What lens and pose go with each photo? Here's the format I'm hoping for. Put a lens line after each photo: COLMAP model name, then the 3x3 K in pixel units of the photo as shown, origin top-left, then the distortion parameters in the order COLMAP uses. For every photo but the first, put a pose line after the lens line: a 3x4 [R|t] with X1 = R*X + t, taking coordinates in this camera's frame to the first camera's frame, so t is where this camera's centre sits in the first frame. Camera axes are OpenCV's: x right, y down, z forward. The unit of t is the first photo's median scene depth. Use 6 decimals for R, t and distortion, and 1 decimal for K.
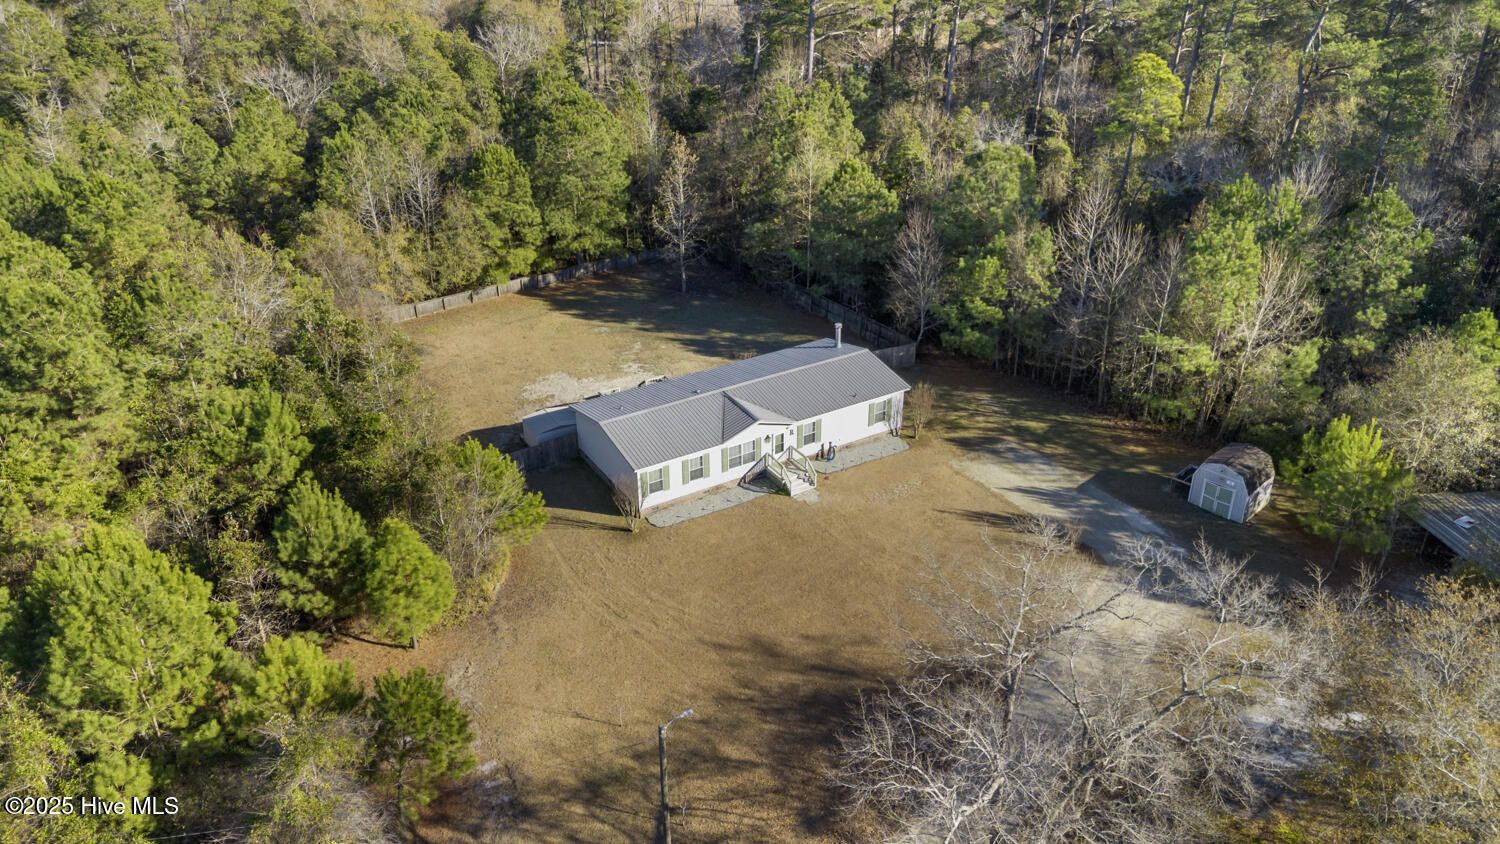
lens RADIAL K [[1058.4, 0, 750.0], [0, 1058.4, 422.0], [0, 0, 1]] dist [0.111314, -0.136873]
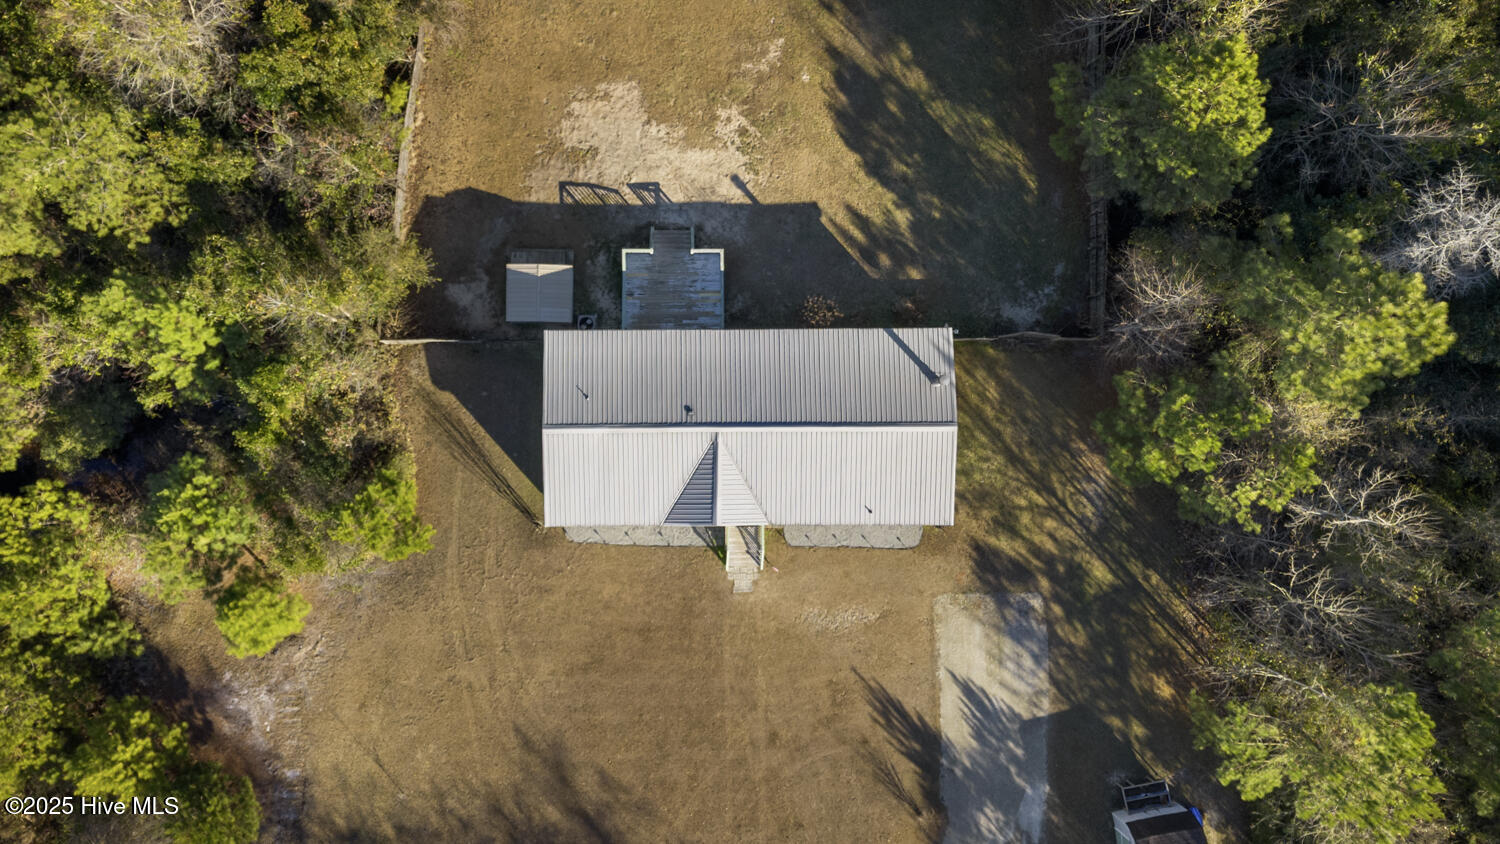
lens RADIAL K [[1058.4, 0, 750.0], [0, 1058.4, 422.0], [0, 0, 1]] dist [0.111314, -0.136873]
pose [[0.858766, 0.512260, 0.010493, -0.011033], [-0.246339, 0.394839, 0.885110, -0.679722], [0.449263, -0.762687, 0.465264, 0.637609]]
